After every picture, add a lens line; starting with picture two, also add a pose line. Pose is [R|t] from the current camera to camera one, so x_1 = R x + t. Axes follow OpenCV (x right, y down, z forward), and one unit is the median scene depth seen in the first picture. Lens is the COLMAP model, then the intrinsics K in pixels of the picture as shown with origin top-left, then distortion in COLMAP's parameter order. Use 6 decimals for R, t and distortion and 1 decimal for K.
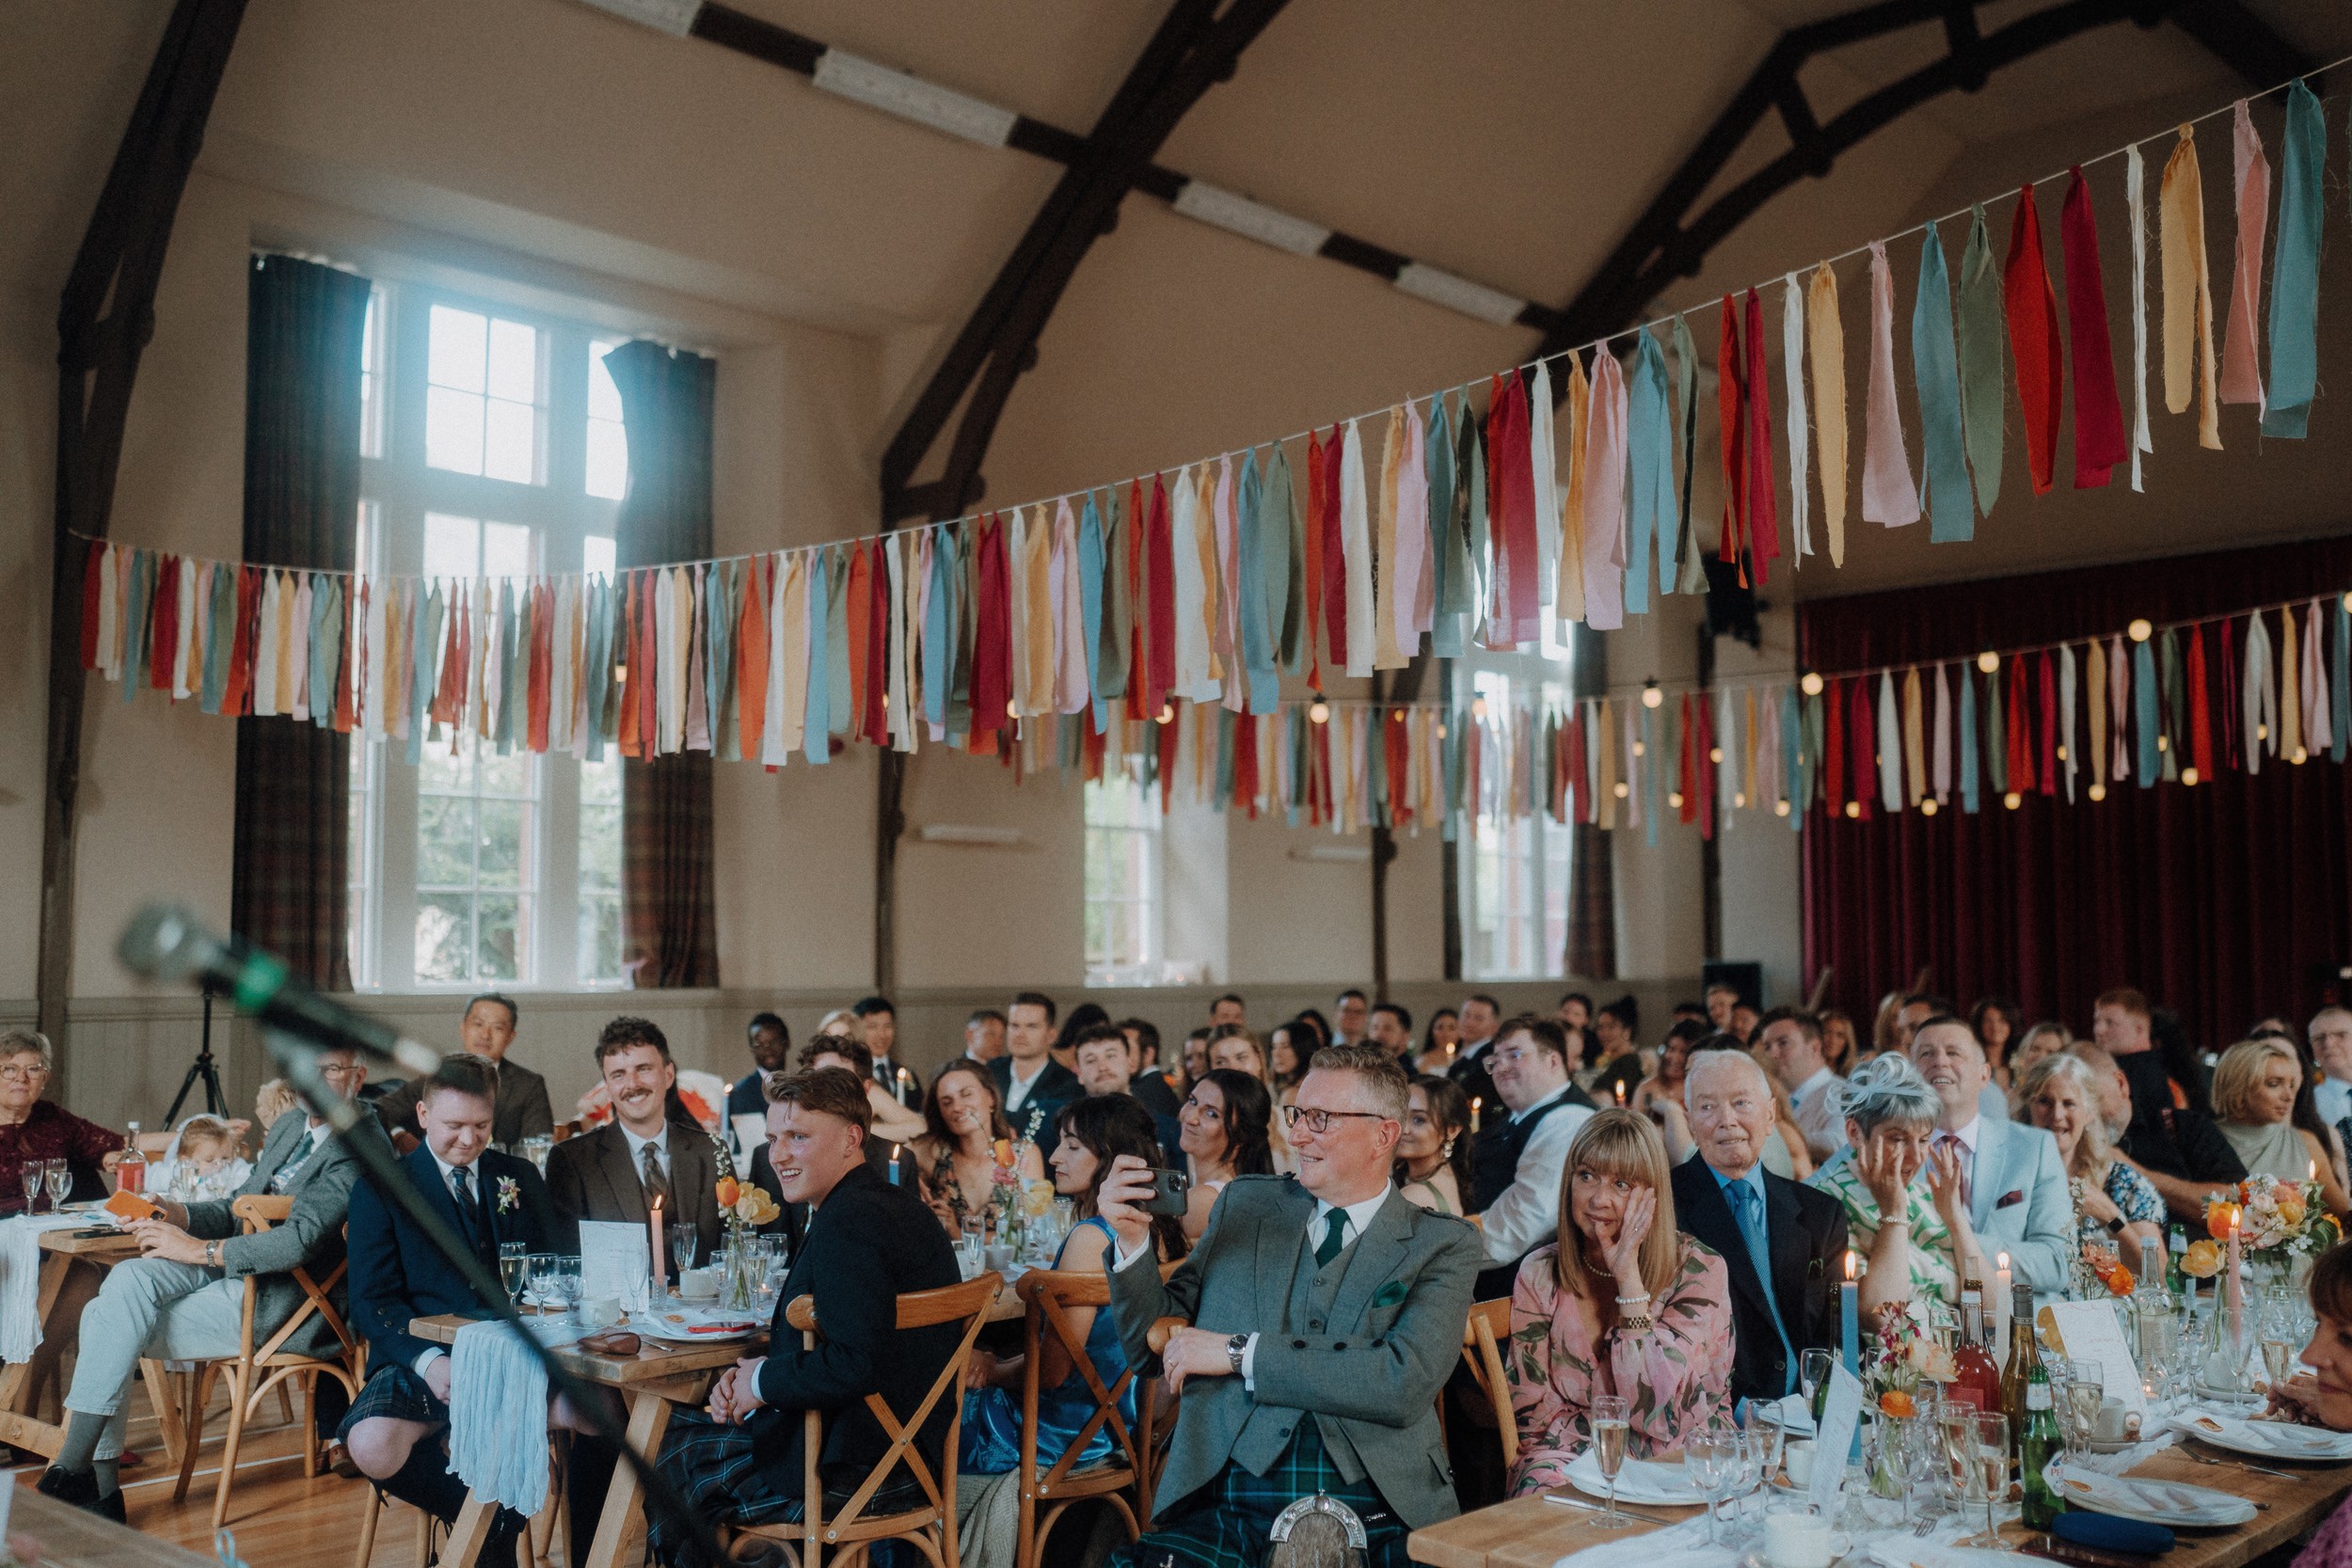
lens RADIAL K [[2284.2, 0, 1171.9], [0, 2284.2, 777.5], [0, 0, 1]] dist [-0.014542, 0.095501]
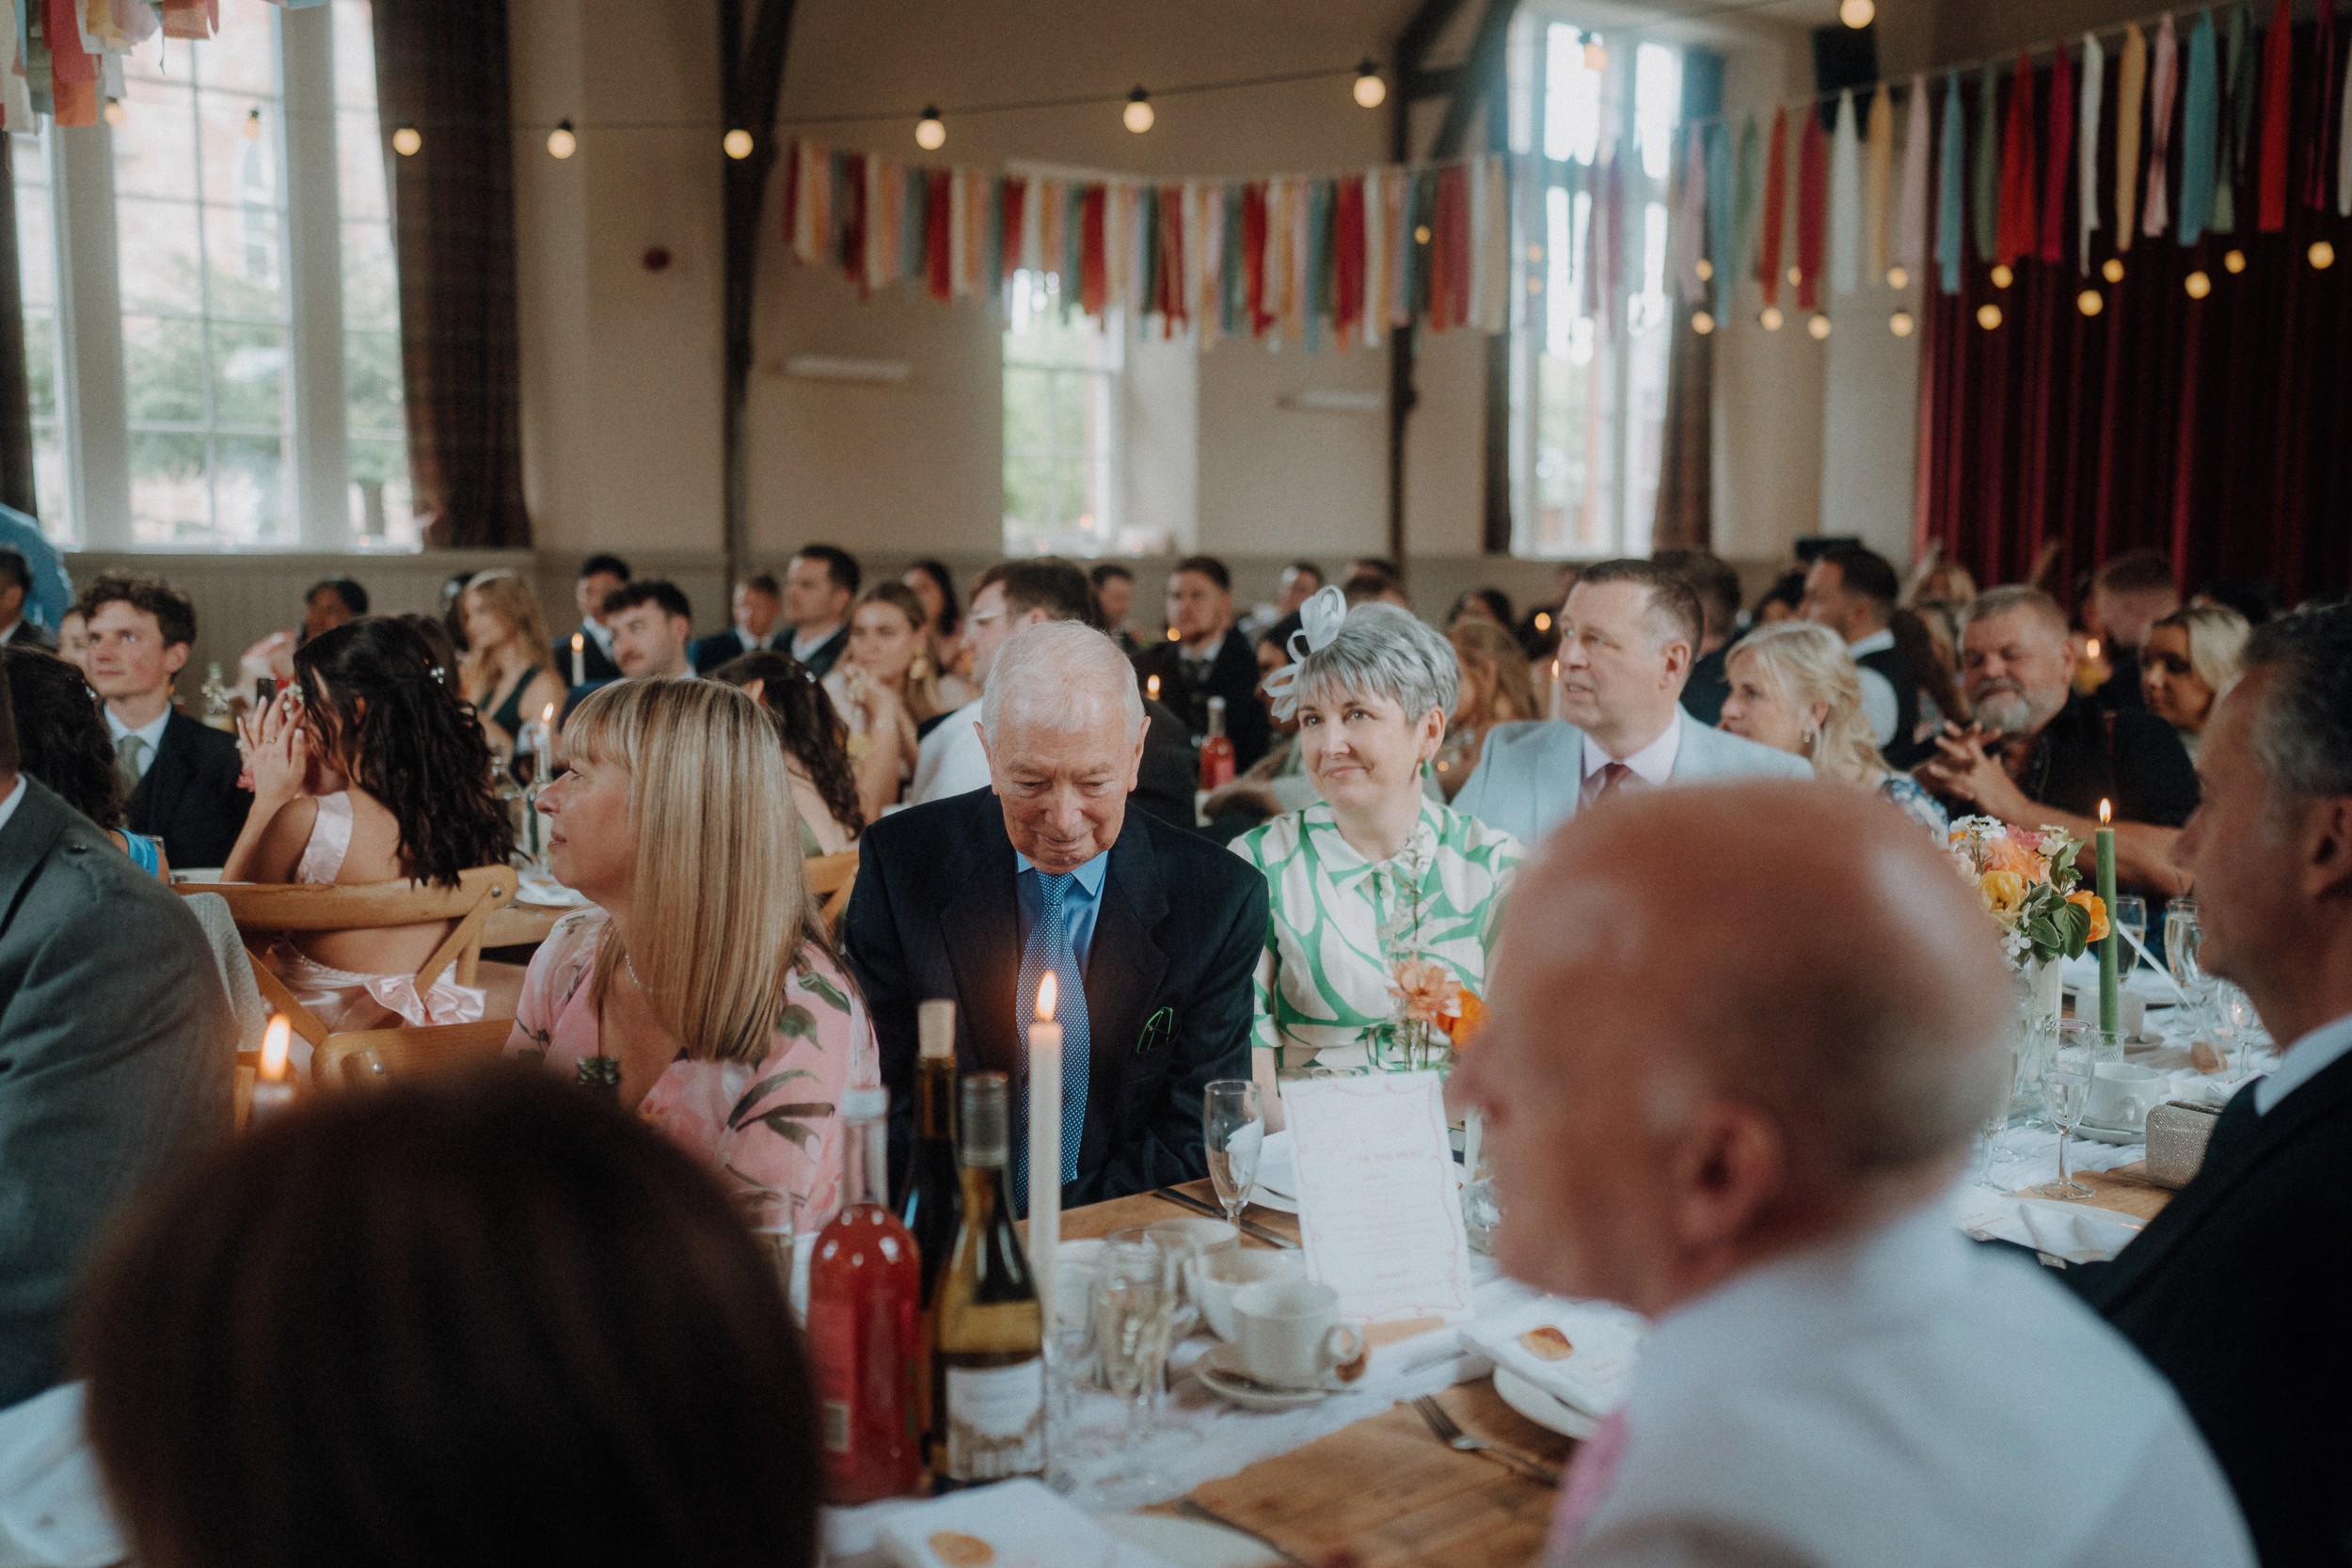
lens RADIAL K [[2358.3, 0, 1169.0], [0, 2358.3, 733.7], [0, 0, 1]] dist [-0.006574, 0.014541]
pose [[0.997372, 0.011282, -0.071560, 0.094876], [0.000340, 0.987059, 0.160357, 0.018965], [0.072444, -0.159960, 0.984462, 0.144229]]
